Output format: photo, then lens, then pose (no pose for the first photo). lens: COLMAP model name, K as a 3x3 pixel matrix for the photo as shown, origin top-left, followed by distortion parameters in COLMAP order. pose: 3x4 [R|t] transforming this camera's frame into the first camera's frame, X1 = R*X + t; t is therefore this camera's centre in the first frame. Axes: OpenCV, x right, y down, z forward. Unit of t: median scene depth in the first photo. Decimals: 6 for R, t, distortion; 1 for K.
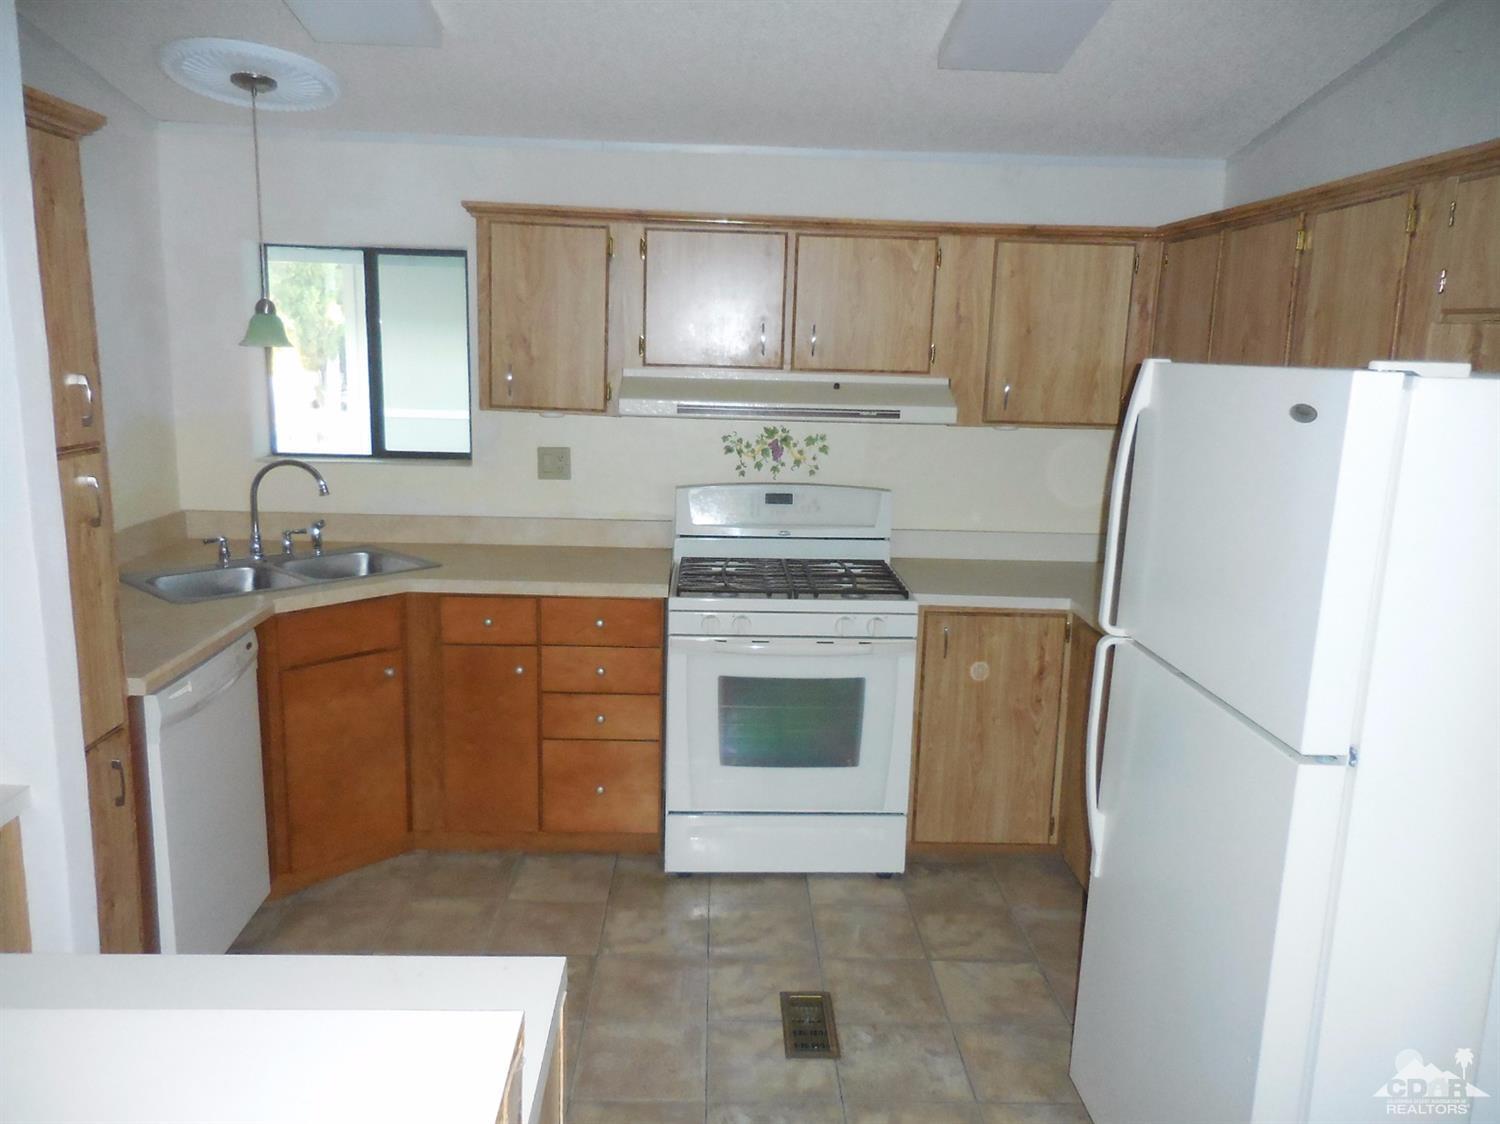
lens RADIAL K [[1155.0, 0, 750.0], [0, 1155.0, 571.6], [0, 0, 1]] dist [0.020544, 0.001388]
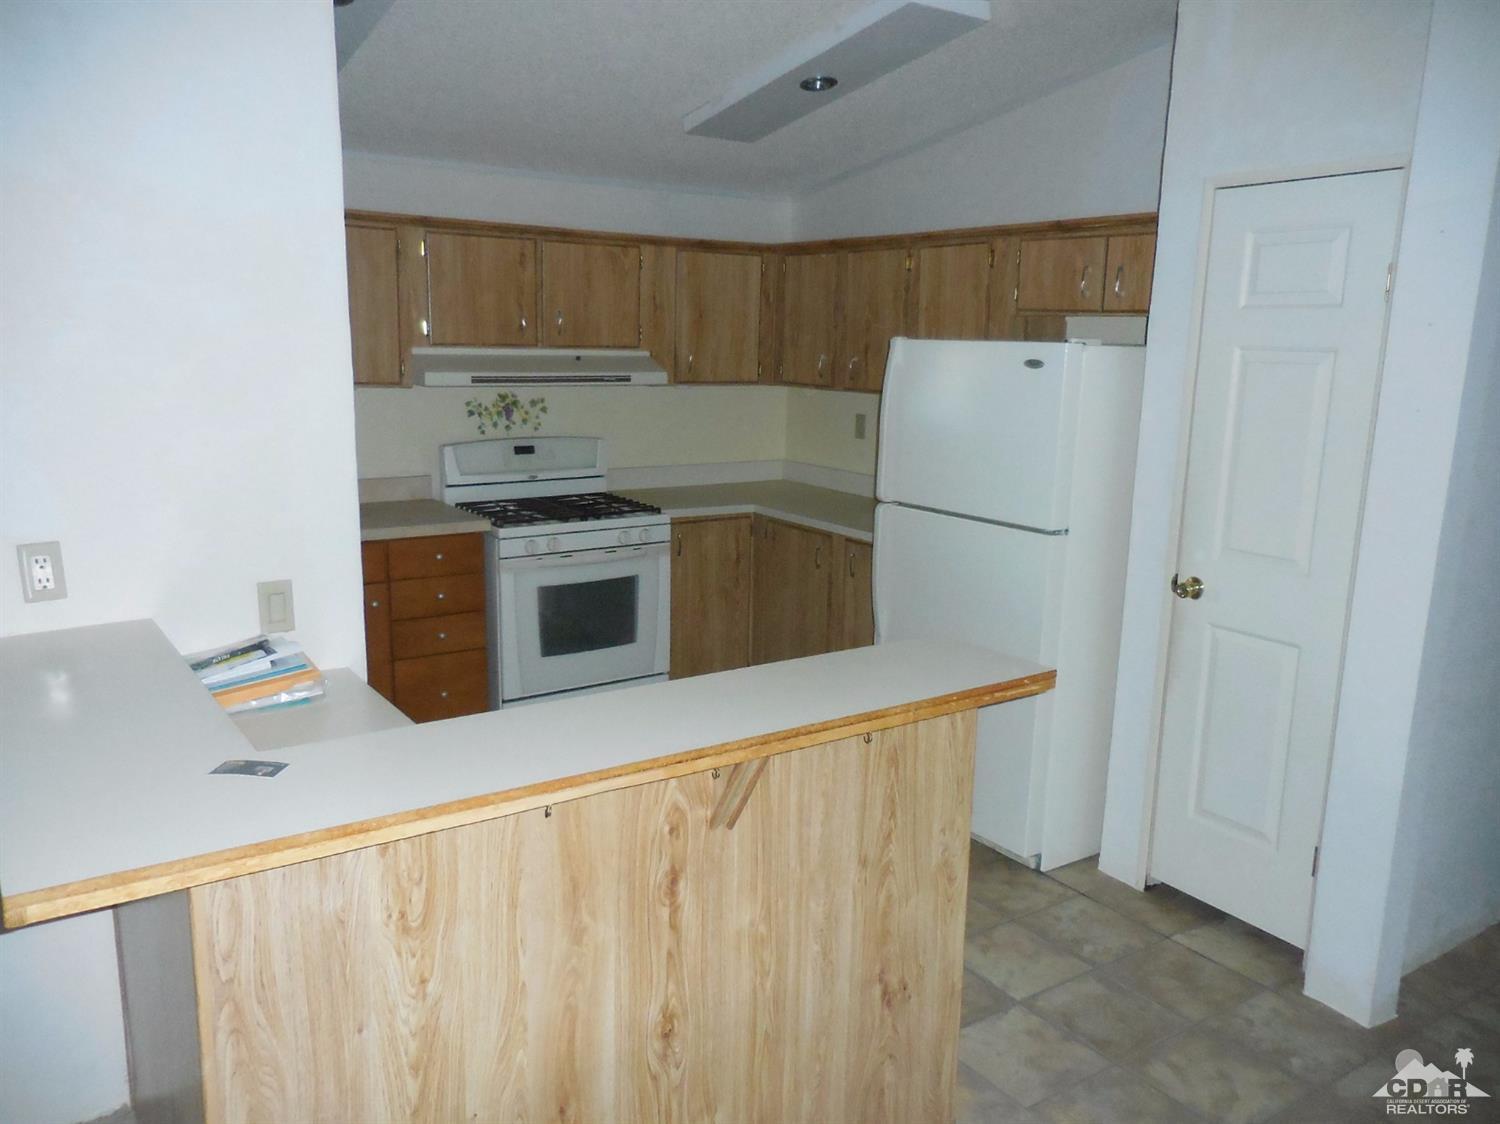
lens RADIAL K [[1155.0, 0, 750.0], [0, 1155.0, 571.6], [0, 0, 1]] dist [0.020544, 0.001388]
pose [[0.843231, -0.118796, 0.524261, -0.480255], [0.105937, 0.992873, 0.054591, 0.027365], [-0.527010, 0.009506, 0.849806, -0.207596]]
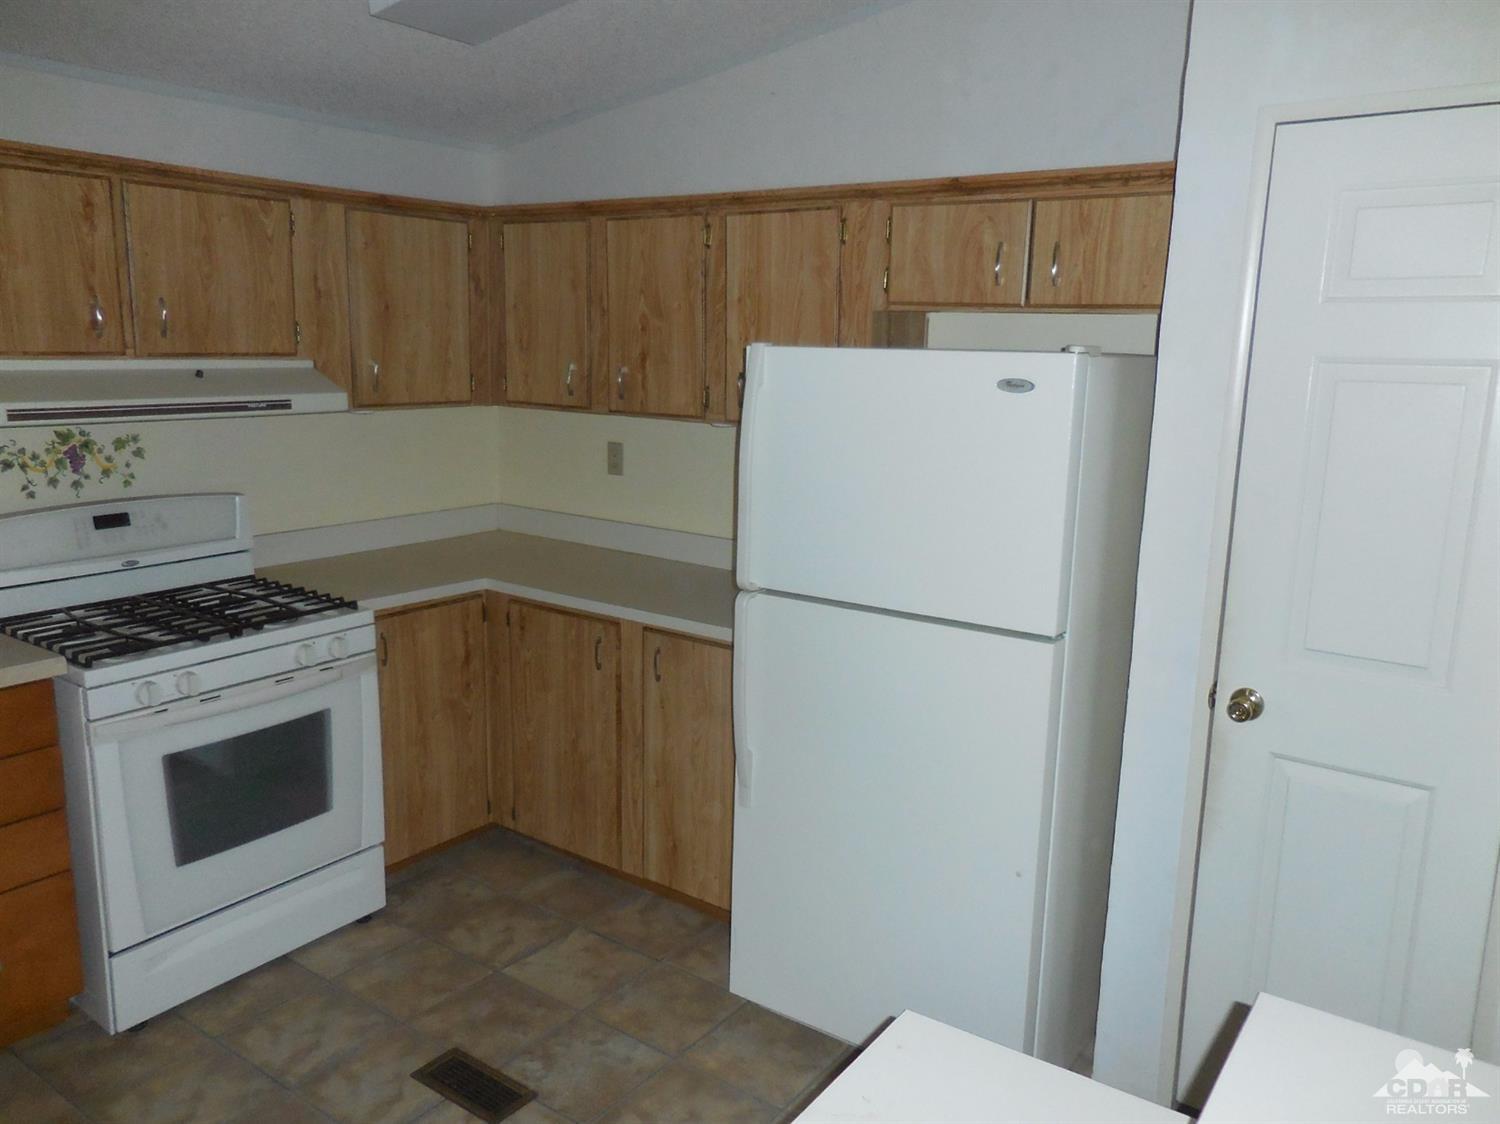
lens RADIAL K [[1155.0, 0, 750.0], [0, 1155.0, 571.6], [0, 0, 1]] dist [0.020544, 0.001388]
pose [[0.609727, -0.174266, 0.773217, -0.352941], [0.148827, 0.983351, 0.104267, -0.051555], [-0.778514, 0.051501, 0.625511, 0.193848]]
